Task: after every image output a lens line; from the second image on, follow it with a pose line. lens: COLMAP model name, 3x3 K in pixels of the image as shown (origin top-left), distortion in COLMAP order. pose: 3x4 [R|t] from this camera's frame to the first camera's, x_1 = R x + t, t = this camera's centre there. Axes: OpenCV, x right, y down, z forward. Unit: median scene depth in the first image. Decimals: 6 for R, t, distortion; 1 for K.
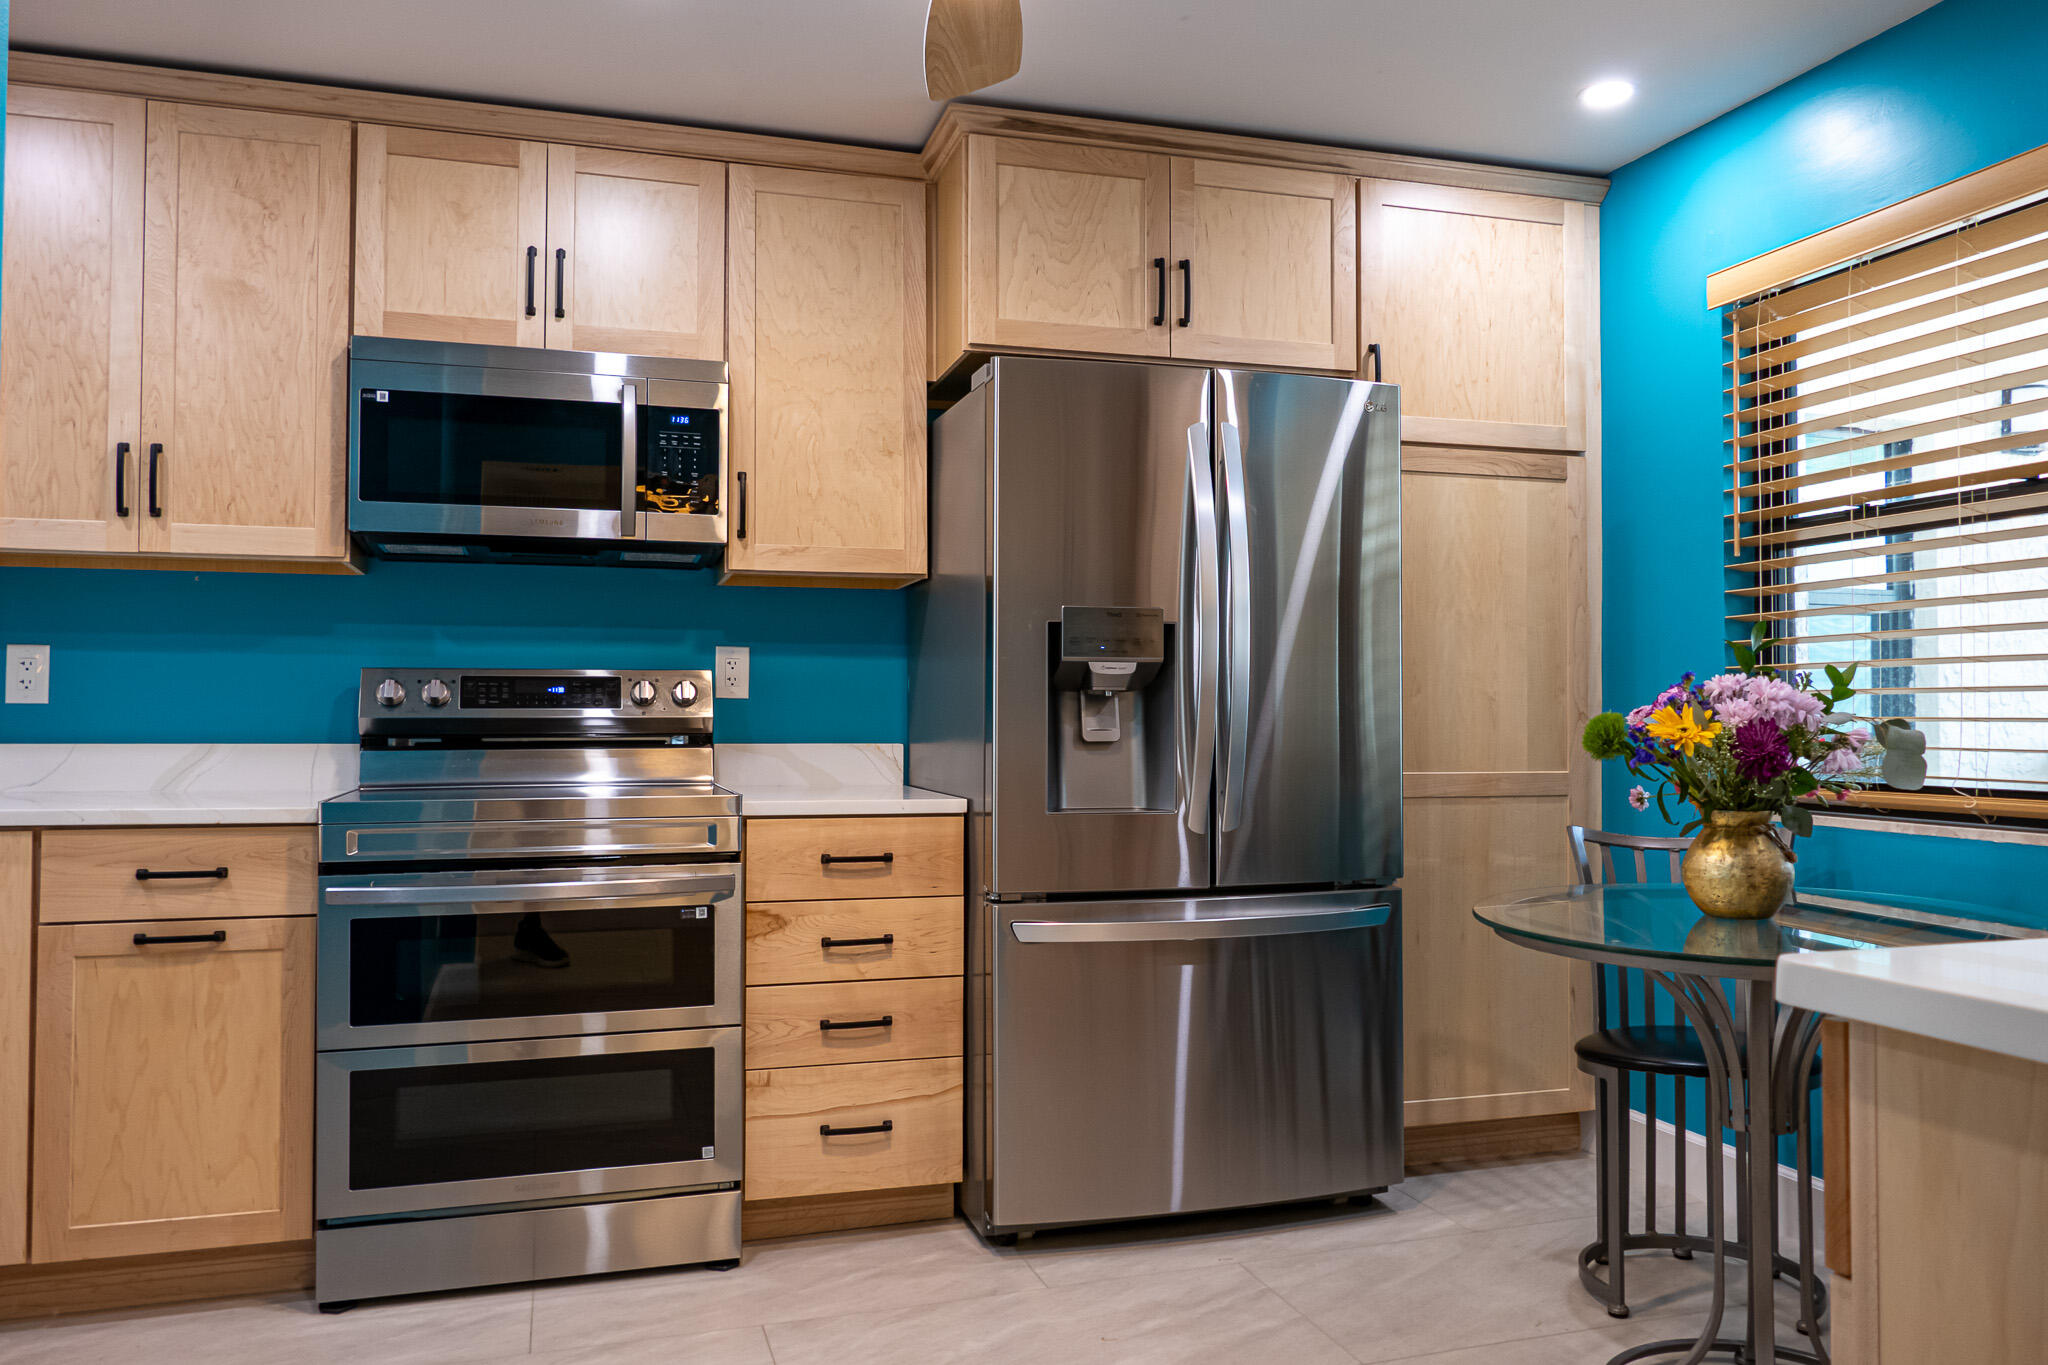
lens RADIAL K [[1491.8, 0, 1021.8], [0, 1491.8, 679.2], [0, 0, 1]] dist [-0.013521, 0.003202]
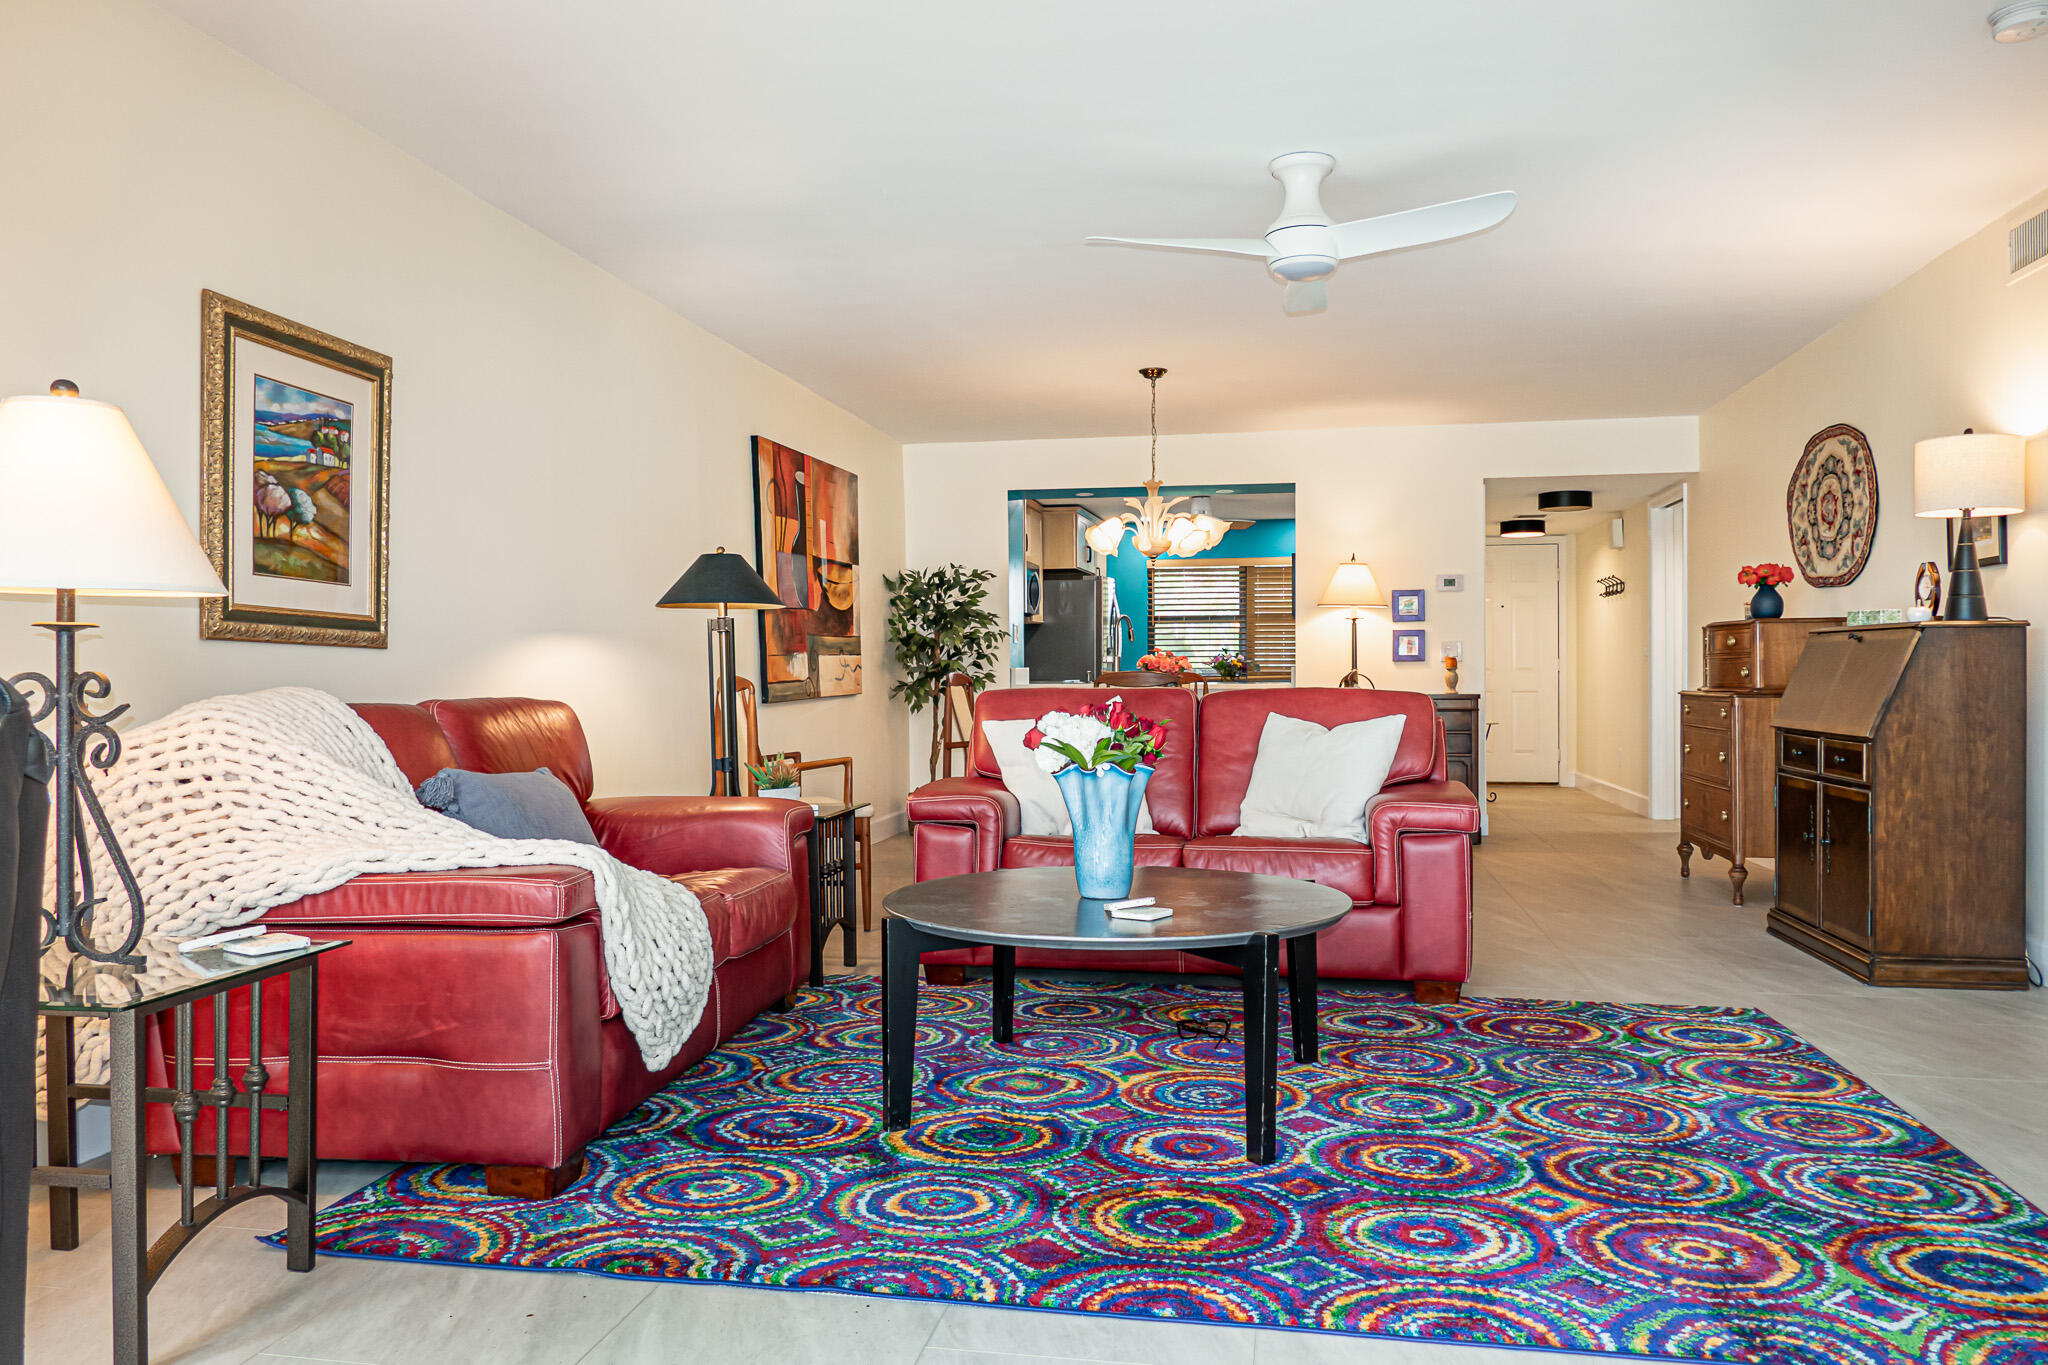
lens RADIAL K [[1455.7, 0, 1024.0], [0, 1455.7, 682.5], [0, 0, 1]] dist [-0.012673, -0.002688]
pose [[0.468155, -0.008428, 0.883606, -3.696612], [-0.020370, 0.999586, 0.020327, 0.003478], [-0.883411, -0.027516, 0.467790, -0.732535]]
